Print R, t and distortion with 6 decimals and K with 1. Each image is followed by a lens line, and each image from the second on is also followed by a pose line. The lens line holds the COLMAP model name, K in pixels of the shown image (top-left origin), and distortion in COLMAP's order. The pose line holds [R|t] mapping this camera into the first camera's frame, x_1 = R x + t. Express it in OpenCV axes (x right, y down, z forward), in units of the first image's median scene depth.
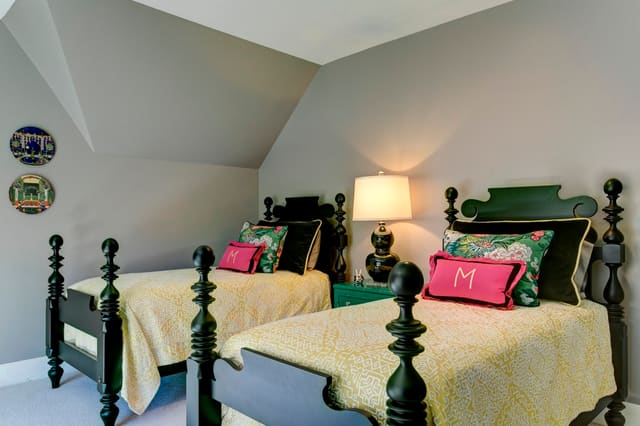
lens RADIAL K [[464.3, 0, 319.6], [0, 464.3, 215.4], [0, 0, 1]] dist [-0.005783, -0.000876]
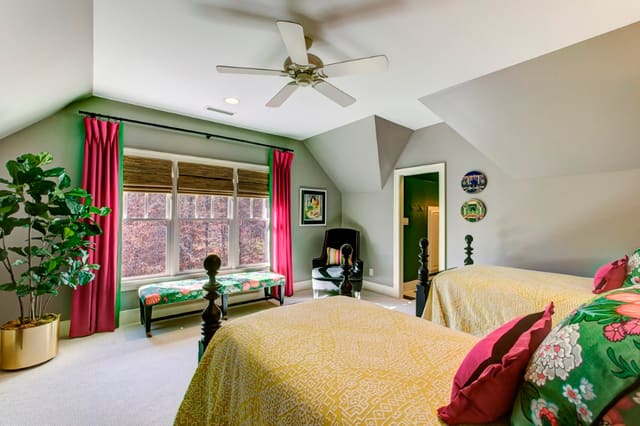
lens RADIAL K [[276.1, 0, 317.5], [0, 276.1, 211.8], [0, 0, 1]] dist [-0.001608, -0.000150]
pose [[-0.107513, -0.016748, -0.994063, 0.462769], [0.002298, 0.999851, -0.017094, -0.024437], [0.994201, -0.004123, -0.107459, 0.539195]]
